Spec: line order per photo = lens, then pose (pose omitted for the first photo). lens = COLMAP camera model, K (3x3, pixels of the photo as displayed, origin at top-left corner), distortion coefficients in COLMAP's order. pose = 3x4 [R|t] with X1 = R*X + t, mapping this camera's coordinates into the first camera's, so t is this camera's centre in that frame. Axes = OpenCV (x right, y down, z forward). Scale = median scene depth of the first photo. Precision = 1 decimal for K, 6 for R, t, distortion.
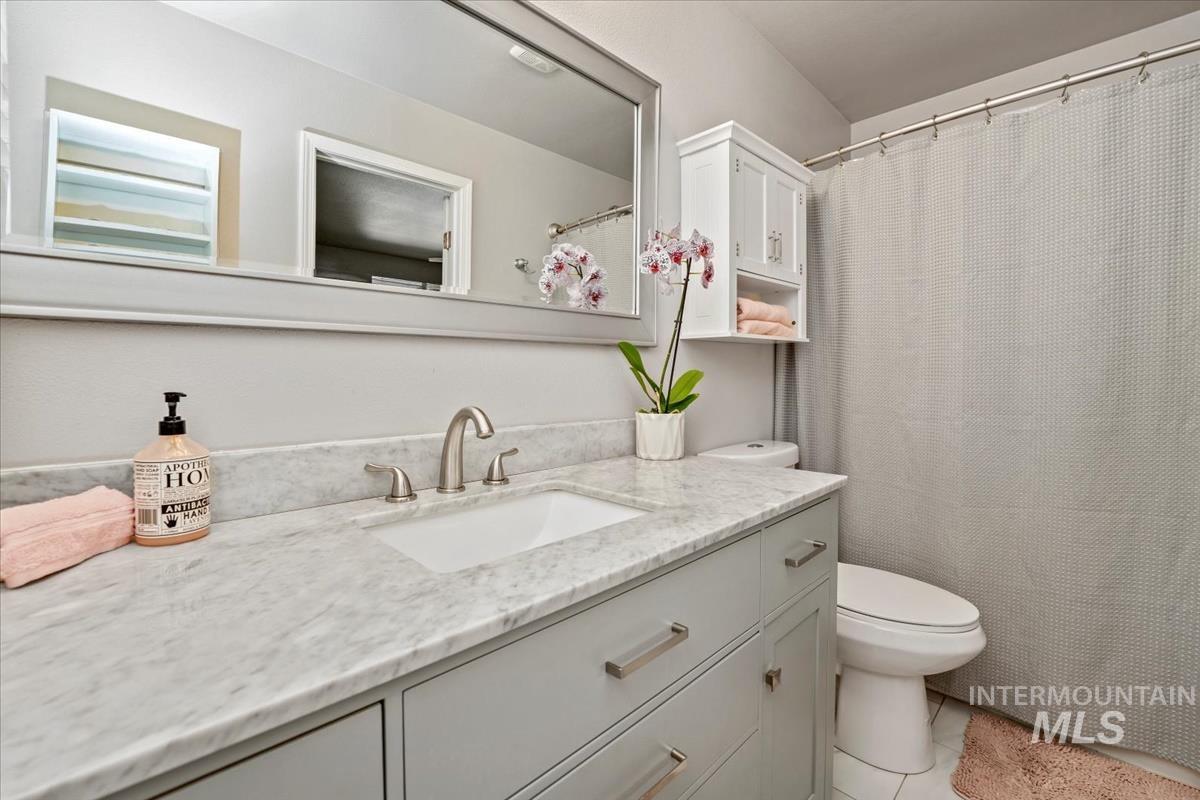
lens RADIAL K [[512.2, 0, 573.8], [0, 512.2, 380.3], [0, 0, 1]] dist [-0.025667, -0.000036]
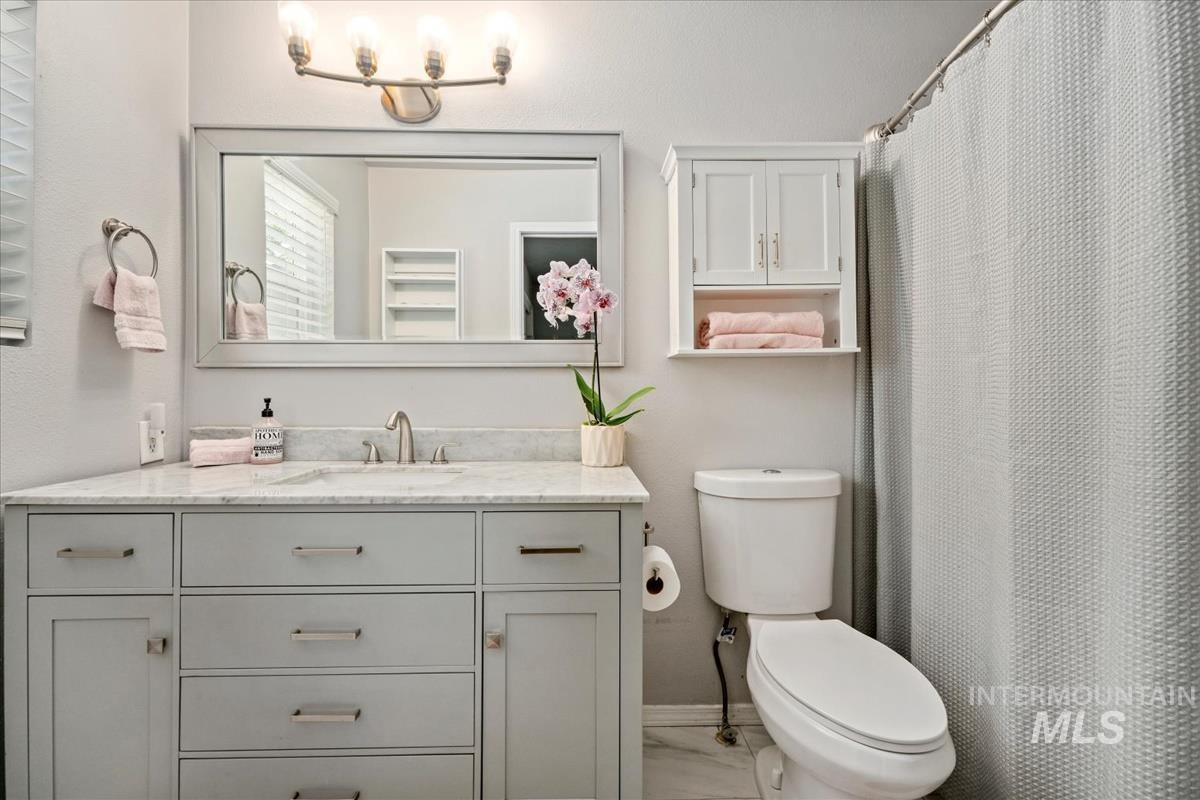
lens RADIAL K [[490.8, 0, 587.8], [0, 490.8, 395.0], [0, 0, 1]] dist [-0.012318, 0.000259]
pose [[0.739205, 0.001150, -0.673480, 1.415764], [-0.010926, 0.999887, -0.010285, 0.012892], [0.673392, 0.014961, 0.739134, 0.282040]]
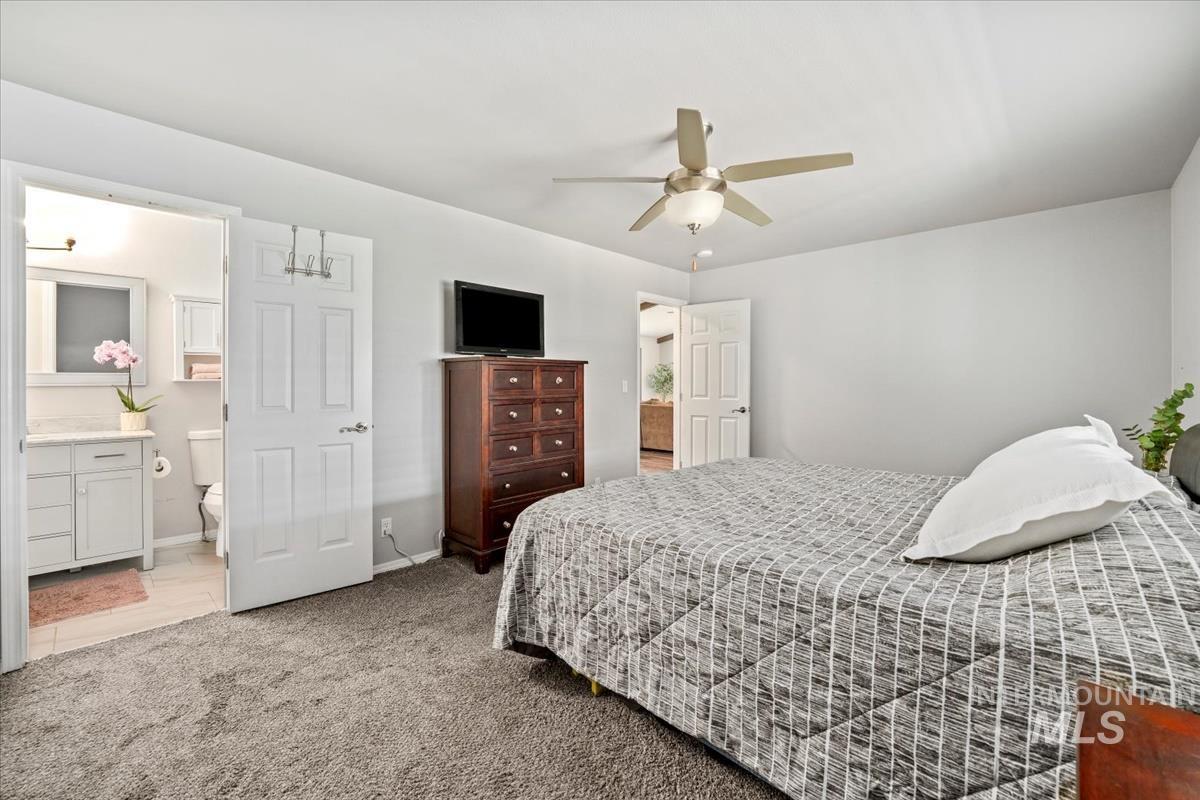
lens RADIAL K [[504.4, 0, 601.6], [0, 504.4, 380.1], [0, 0, 1]] dist [-0.014022, -0.000187]
pose [[0.998832, -0.000572, 0.048313, 3.770516], [0.001345, 0.999872, -0.015961, -0.084639], [-0.048298, 0.016008, 0.998705, -2.490272]]
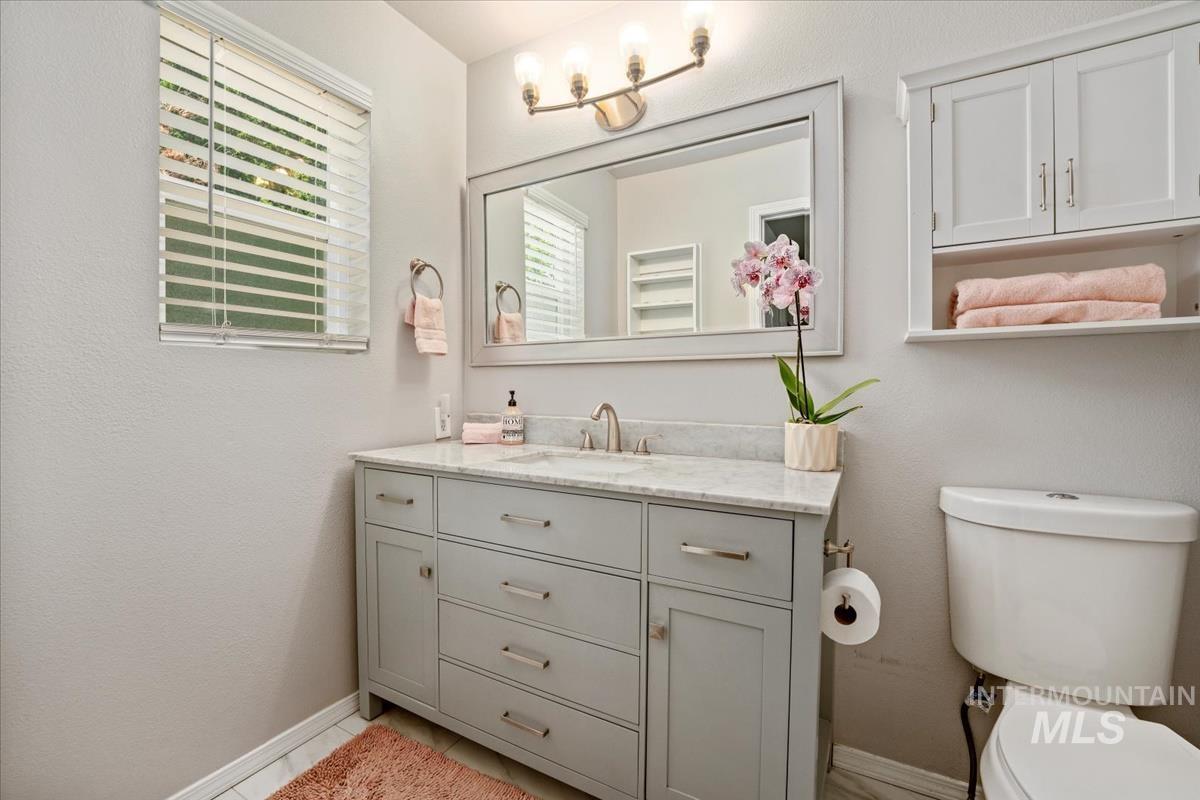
lens RADIAL K [[492.1, 0, 592.2], [0, 492.1, 404.0], [0, 0, 1]] dist [-0.034172, 0.000436]
pose [[0.286688, 0.028664, -0.957595, 1.534981], [-0.018788, 0.999528, 0.024294, 0.018374], [0.957840, 0.011027, 0.287091, 0.525943]]
